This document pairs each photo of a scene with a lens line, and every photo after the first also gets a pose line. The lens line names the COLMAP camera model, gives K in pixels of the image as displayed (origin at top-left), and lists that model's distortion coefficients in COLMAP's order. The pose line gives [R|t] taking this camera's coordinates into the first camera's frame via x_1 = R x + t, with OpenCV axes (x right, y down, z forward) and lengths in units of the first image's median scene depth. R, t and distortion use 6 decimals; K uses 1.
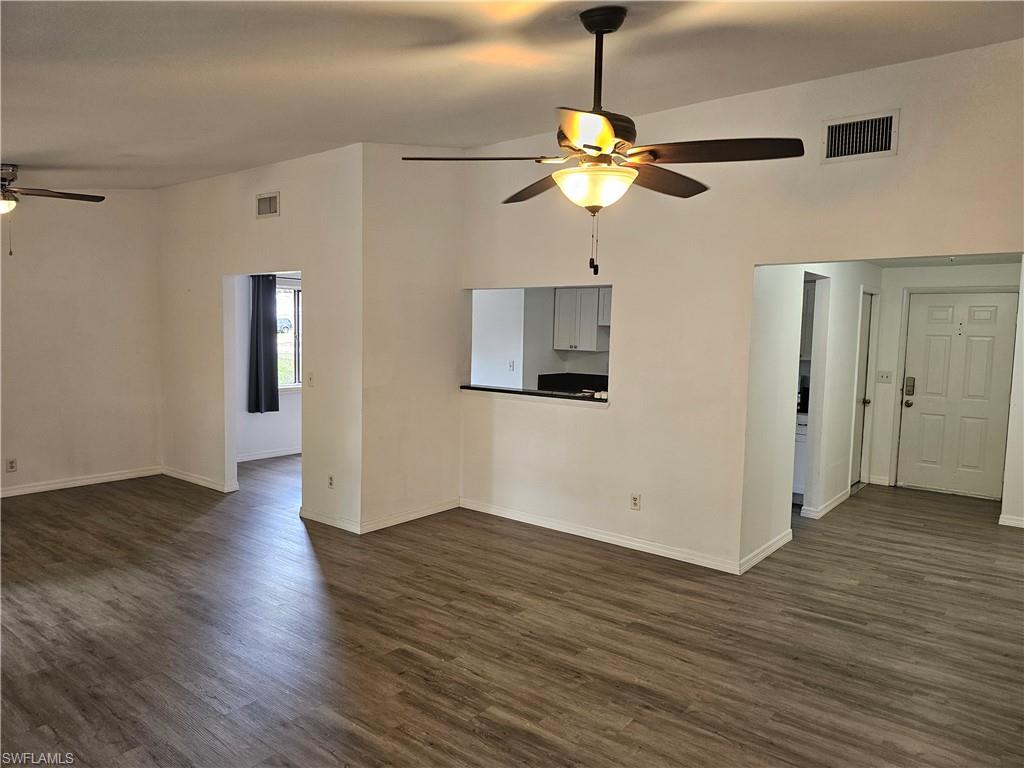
lens RADIAL K [[690.5, 0, 509.3], [0, 690.5, 383.0], [0, 0, 1]] dist [0.000115, -0.000364]
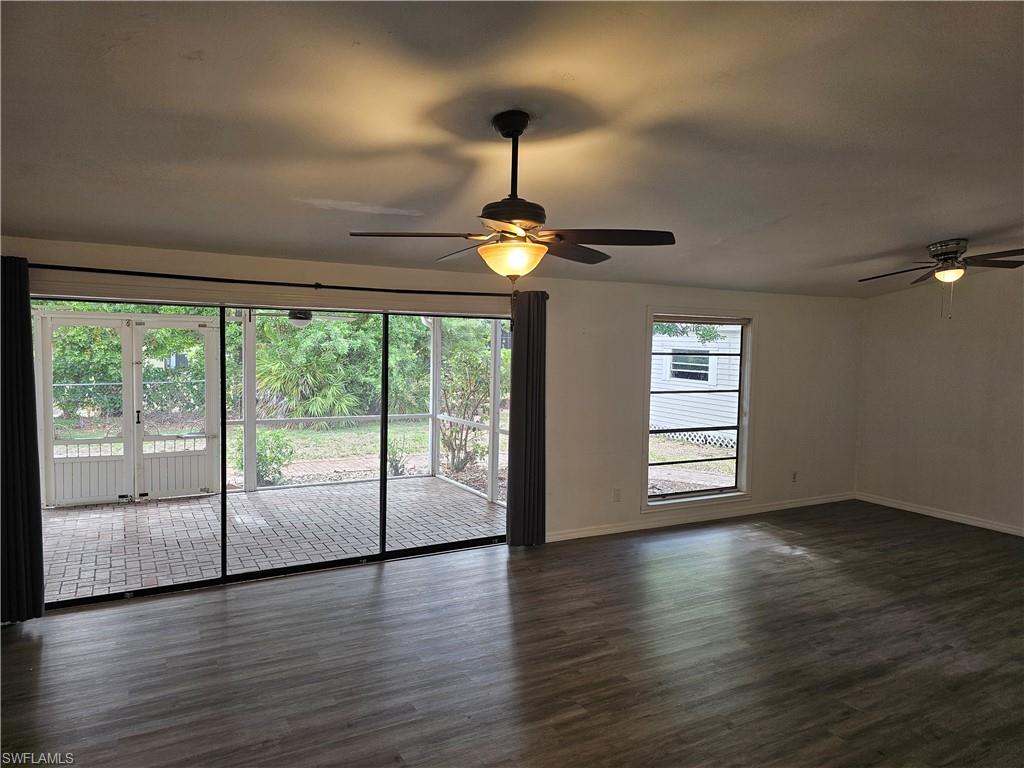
lens RADIAL K [[690.5, 0, 510.1], [0, 690.5, 385.0], [0, 0, 1]] dist [0.000115, -0.000364]
pose [[-0.401866, 0.025958, -0.915330, 0.758377], [-0.094794, 0.993048, 0.069781, -0.094074], [0.910779, 0.114810, -0.396612, 0.921473]]
